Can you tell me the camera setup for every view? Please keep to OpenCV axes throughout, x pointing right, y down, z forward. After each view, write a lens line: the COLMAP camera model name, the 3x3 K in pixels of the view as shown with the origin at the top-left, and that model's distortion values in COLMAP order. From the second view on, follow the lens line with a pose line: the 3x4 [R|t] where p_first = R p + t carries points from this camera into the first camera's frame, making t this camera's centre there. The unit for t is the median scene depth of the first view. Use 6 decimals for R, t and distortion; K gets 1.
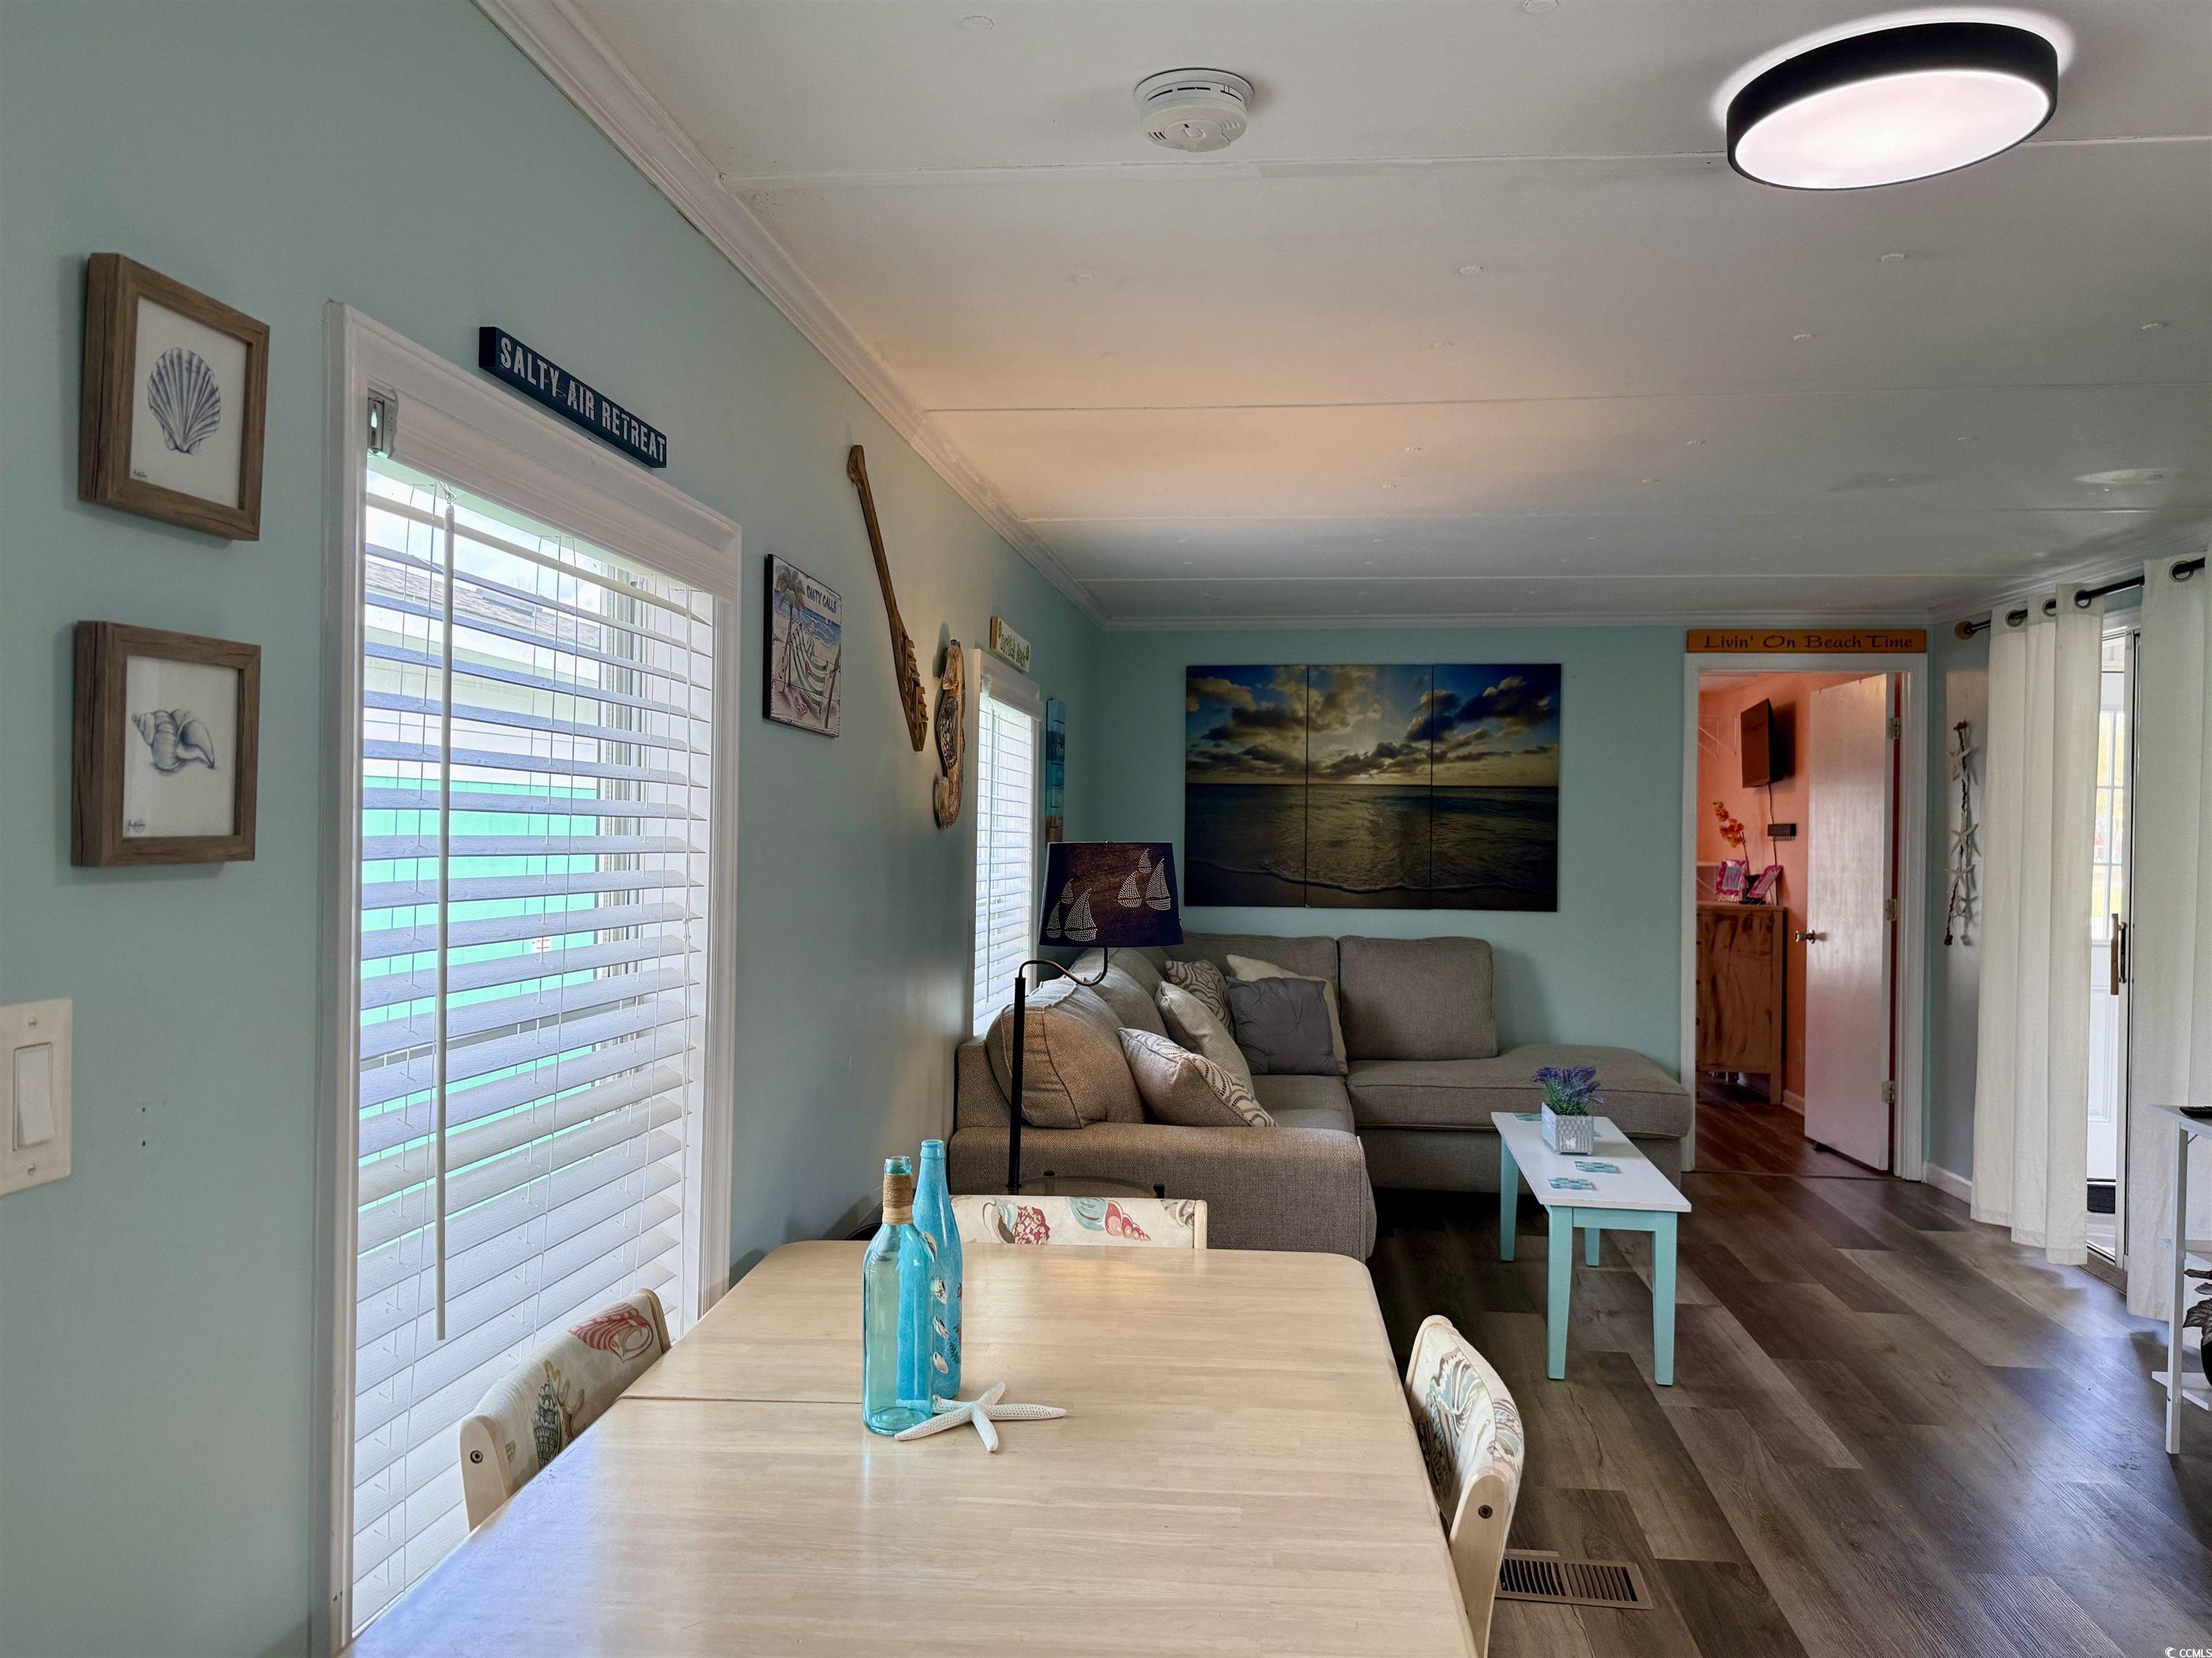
lens RADIAL K [[1635.5, 0, 1104.5], [0, 1635.5, 853.7], [0, 0, 1]] dist [0.088927, -0.148970]
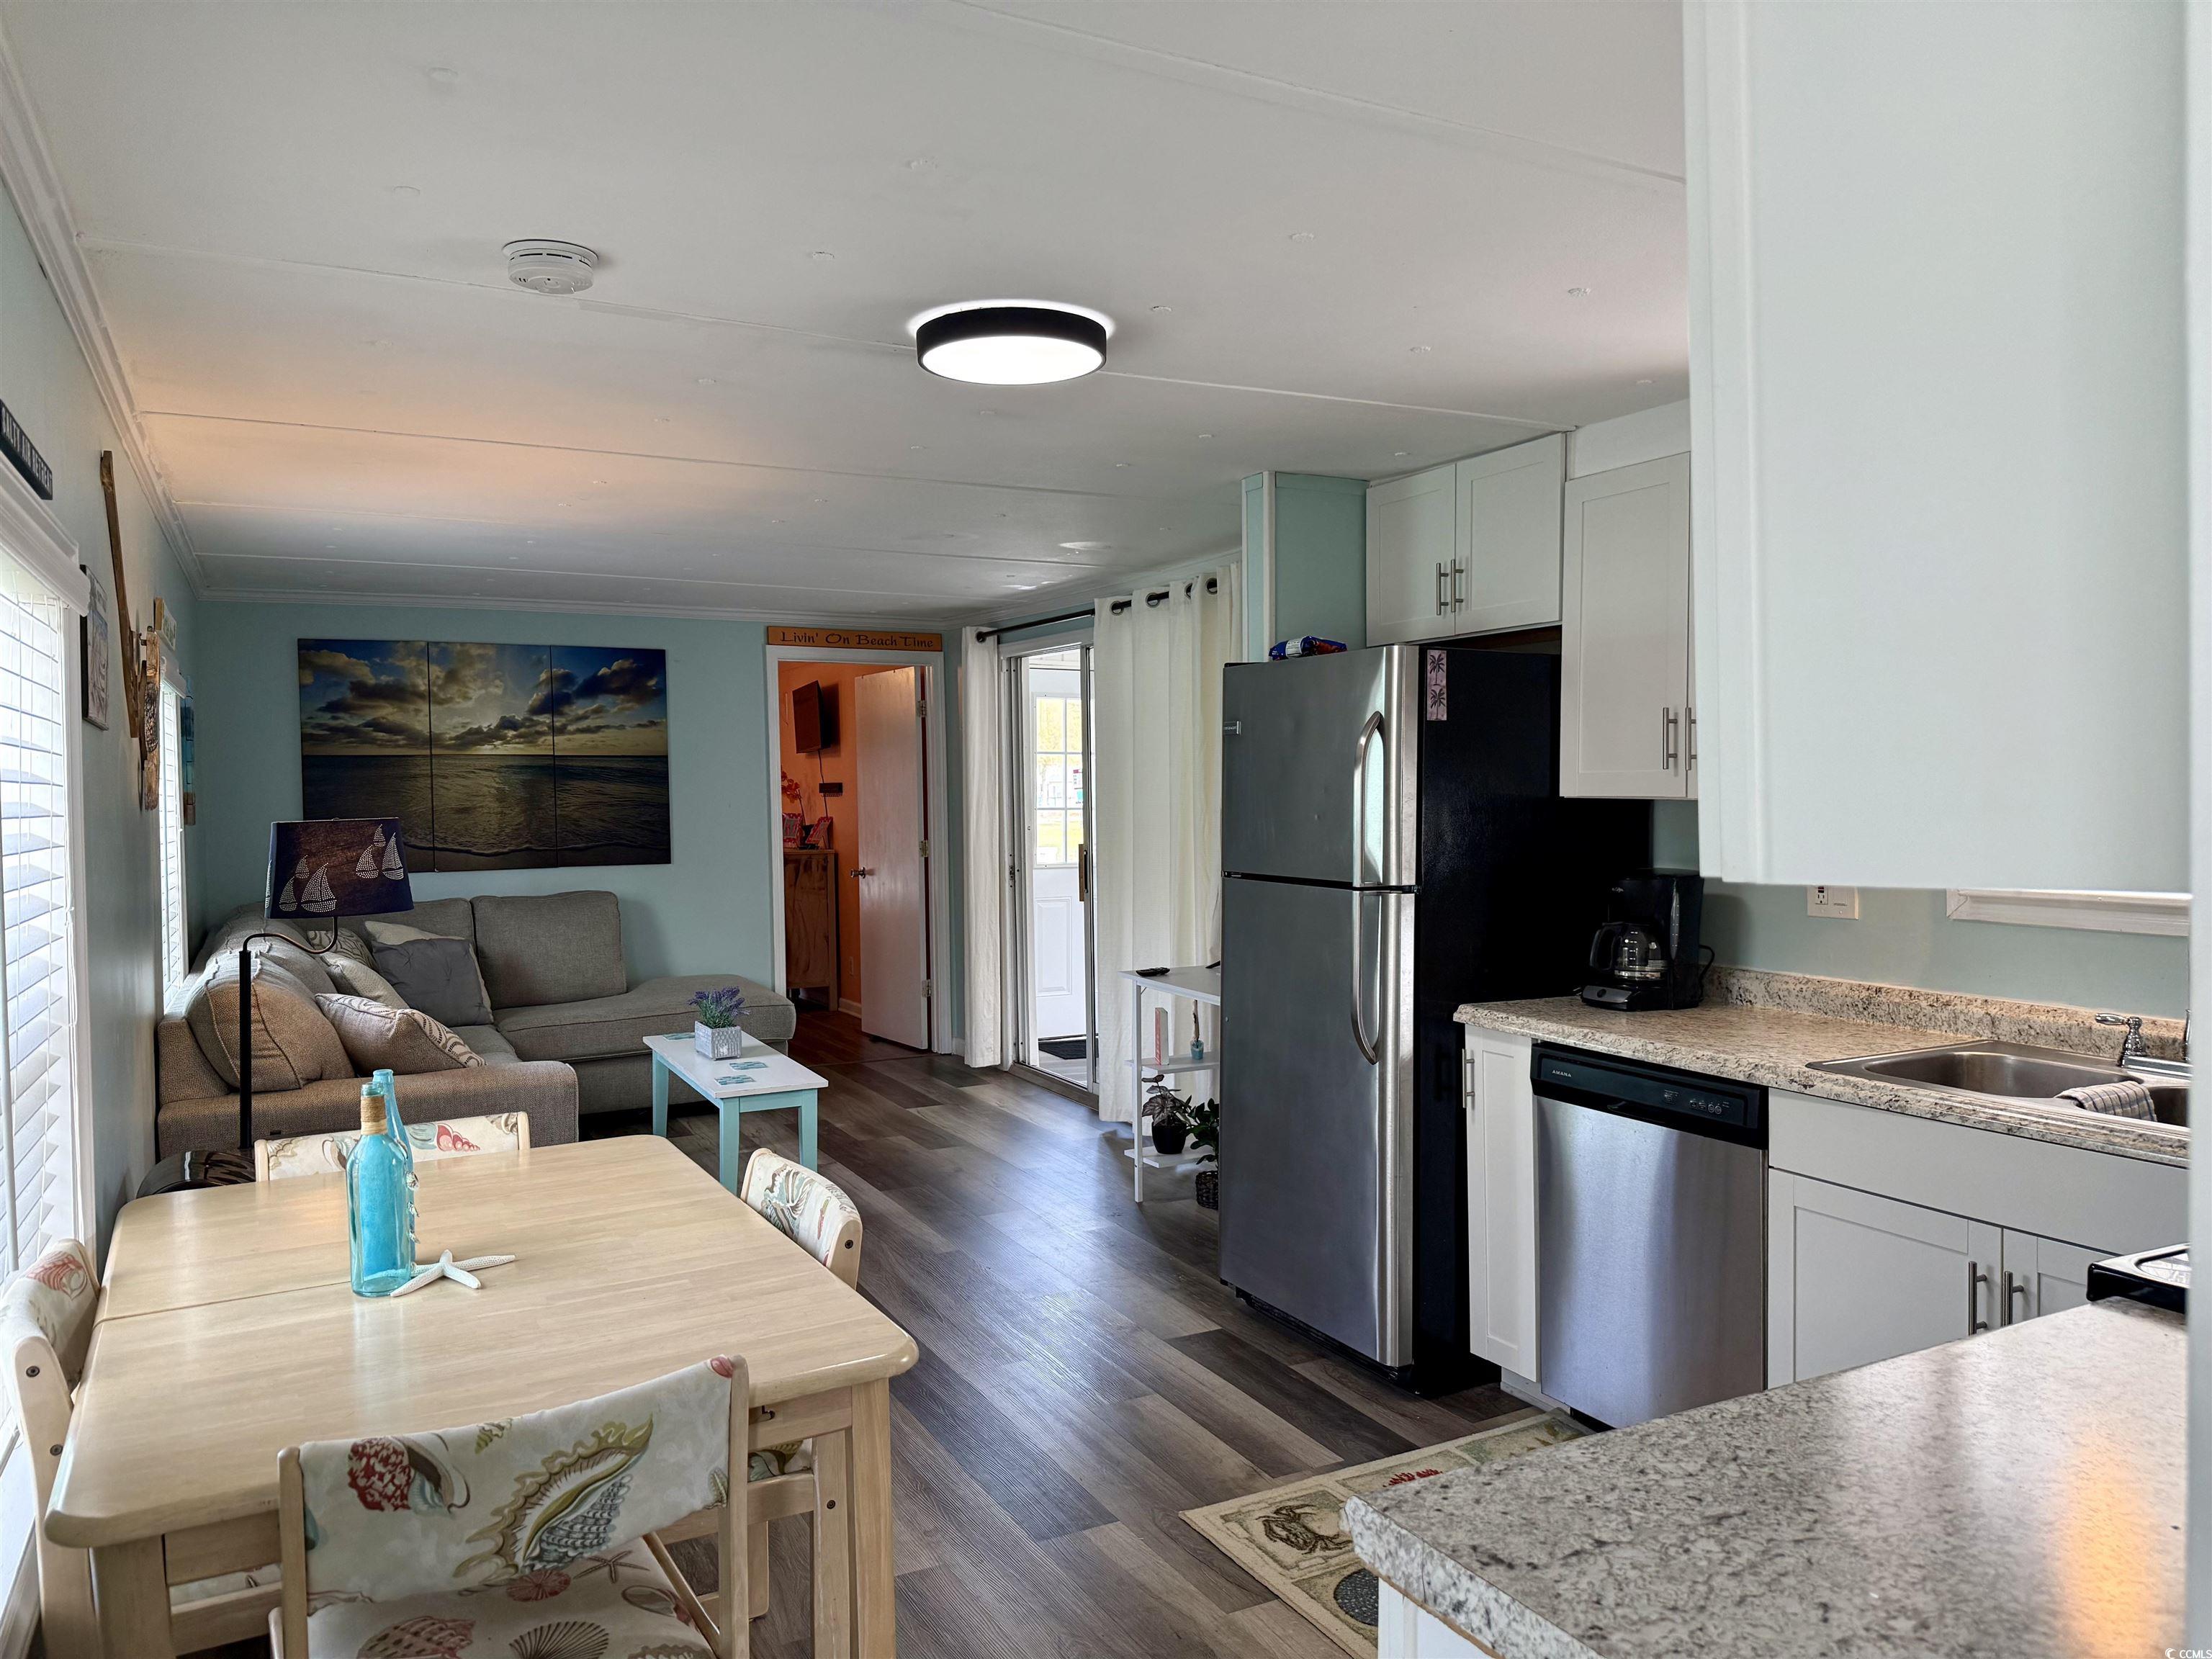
lens RADIAL K [[1561.1, 0, 1108.7], [0, 1561.1, 835.9], [0, 0, 1]] dist [0.110025, -0.166356]
pose [[0.825224, -0.039187, 0.563445, -0.120939], [0.028552, 0.999209, 0.027676, -0.007826], [-0.564084, -0.006751, 0.825690, -0.115347]]
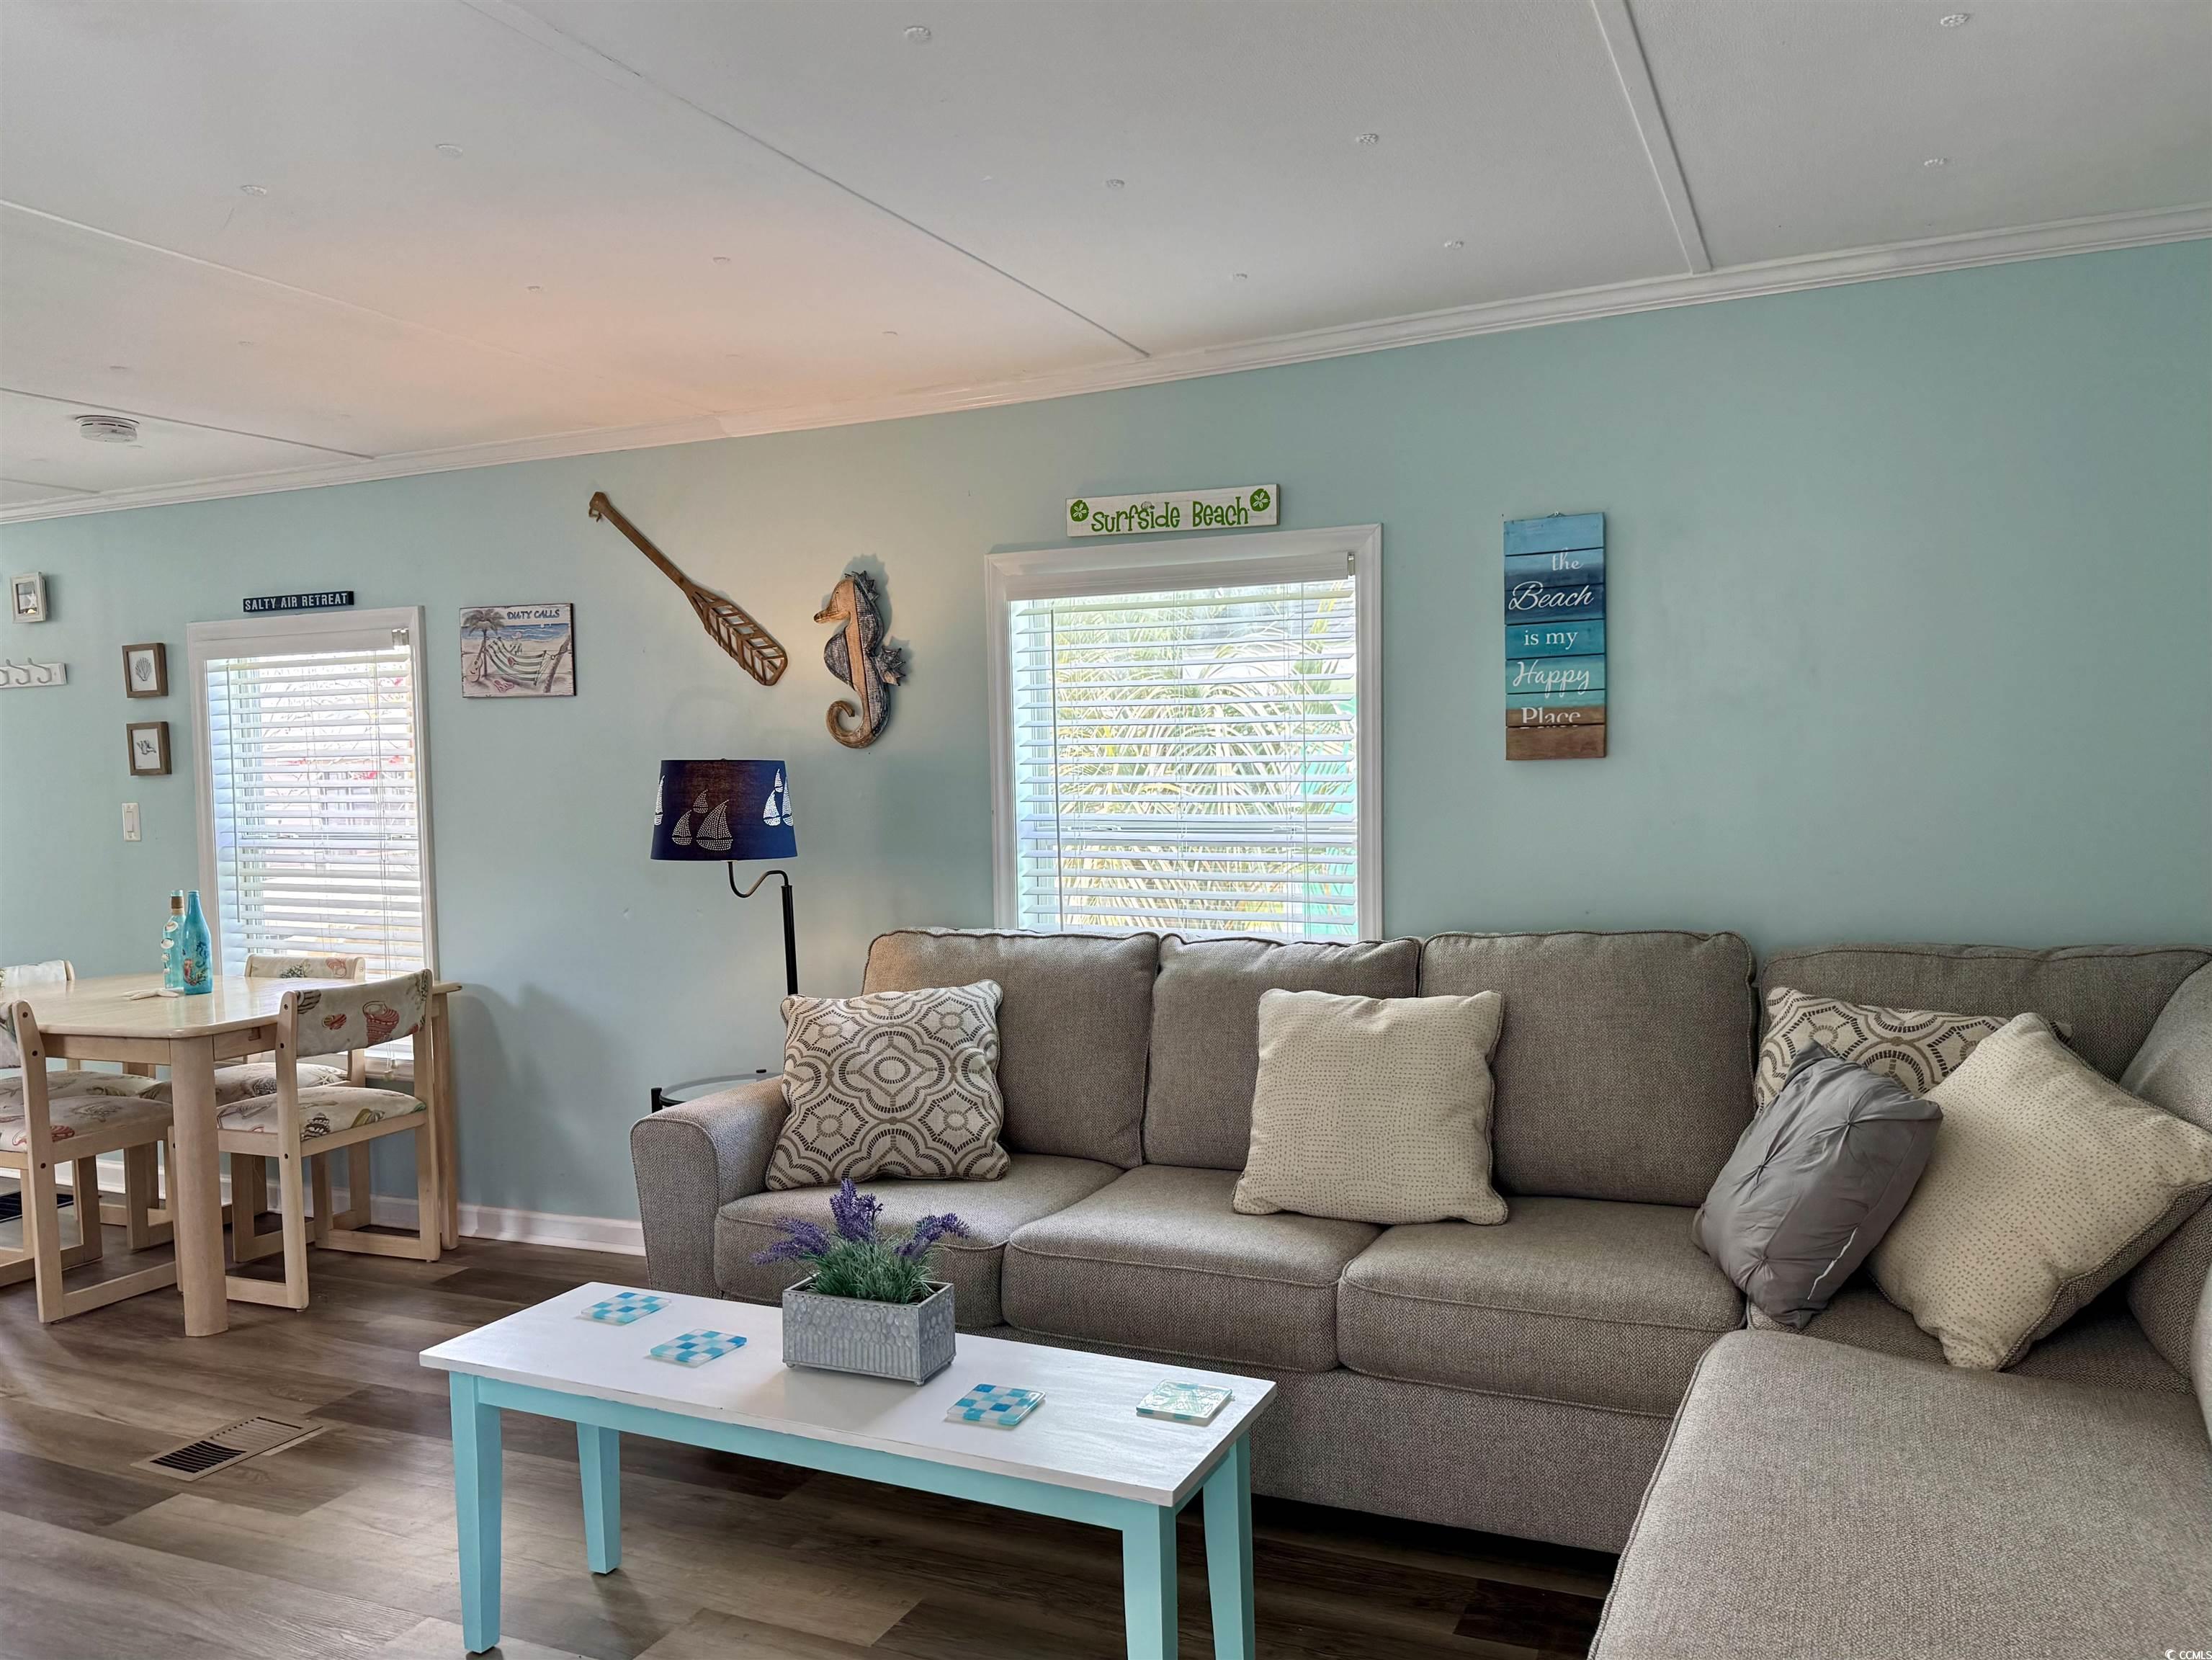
lens RADIAL K [[1635.0, 0, 1106.0], [0, 1635.0, 830.0], [0, 0, 1]] dist [0.136669, -0.211764]
pose [[-0.322842, 0.047360, -0.945267, 0.669183], [0.010151, 0.998863, 0.046579, -0.006887], [0.946399, 0.005443, -0.322955, 1.147549]]
